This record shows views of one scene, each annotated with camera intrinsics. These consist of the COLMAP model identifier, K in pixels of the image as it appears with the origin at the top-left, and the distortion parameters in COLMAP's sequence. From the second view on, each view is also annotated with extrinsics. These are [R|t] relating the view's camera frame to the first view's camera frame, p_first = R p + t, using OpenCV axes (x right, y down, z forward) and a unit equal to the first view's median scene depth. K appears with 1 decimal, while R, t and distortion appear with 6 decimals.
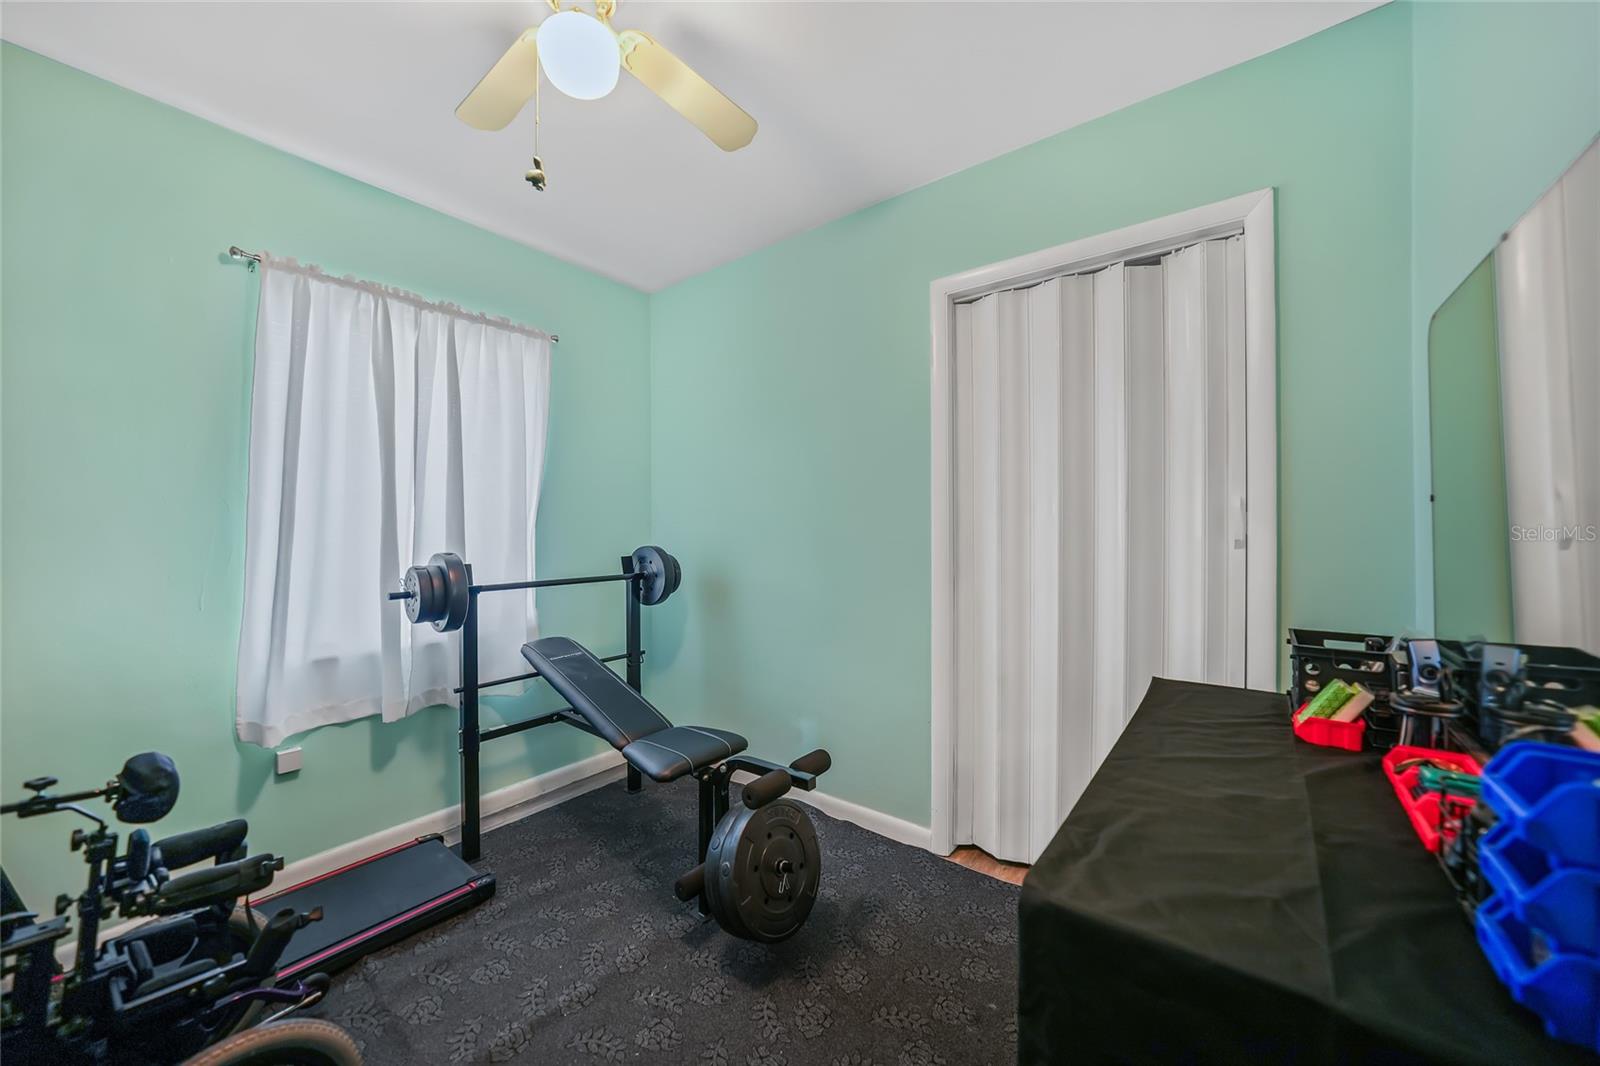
lens RADIAL K [[585.8, 0, 807.9], [0, 585.8, 518.8], [0, 0, 1]] dist [-0.001390, -0.000105]
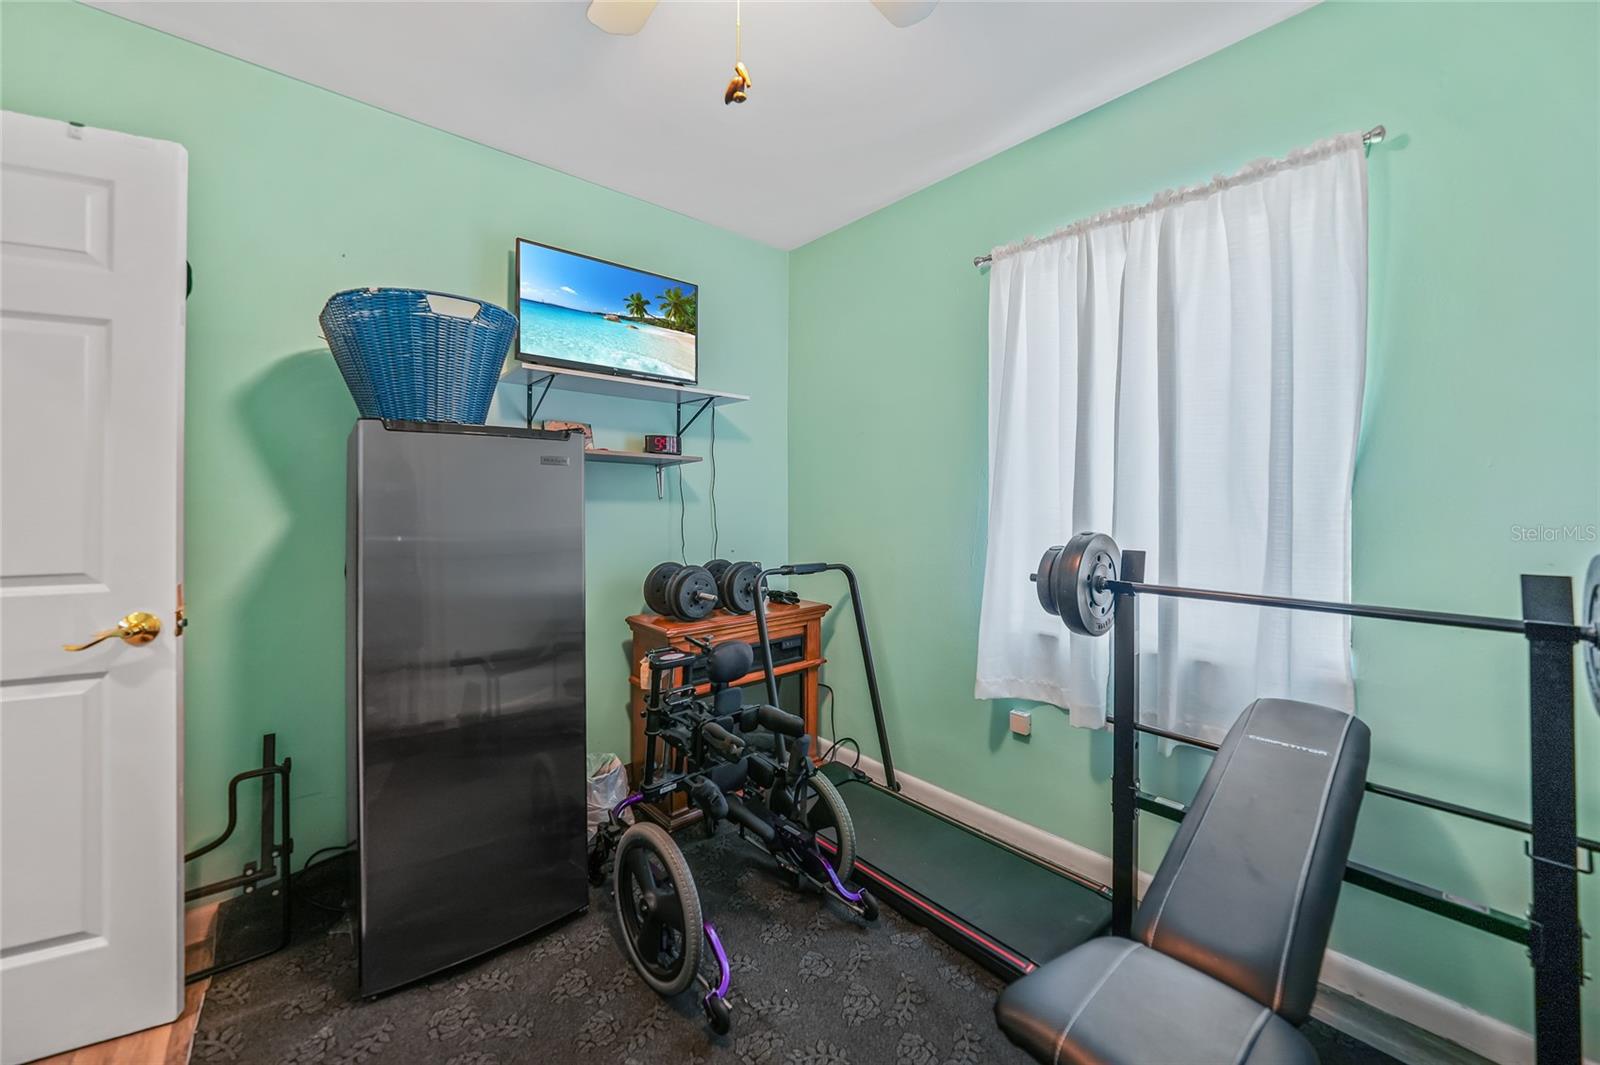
lens RADIAL K [[618.6, 0, 802.5], [0, 618.6, 489.7], [0, 0, 1]] dist [-0.000660, -0.000026]
pose [[-0.187256, -0.007415, -0.982283, 0.259321], [0.006446, 0.999941, -0.008777, 0.007615], [0.982290, -0.007975, -0.187197, 0.804207]]
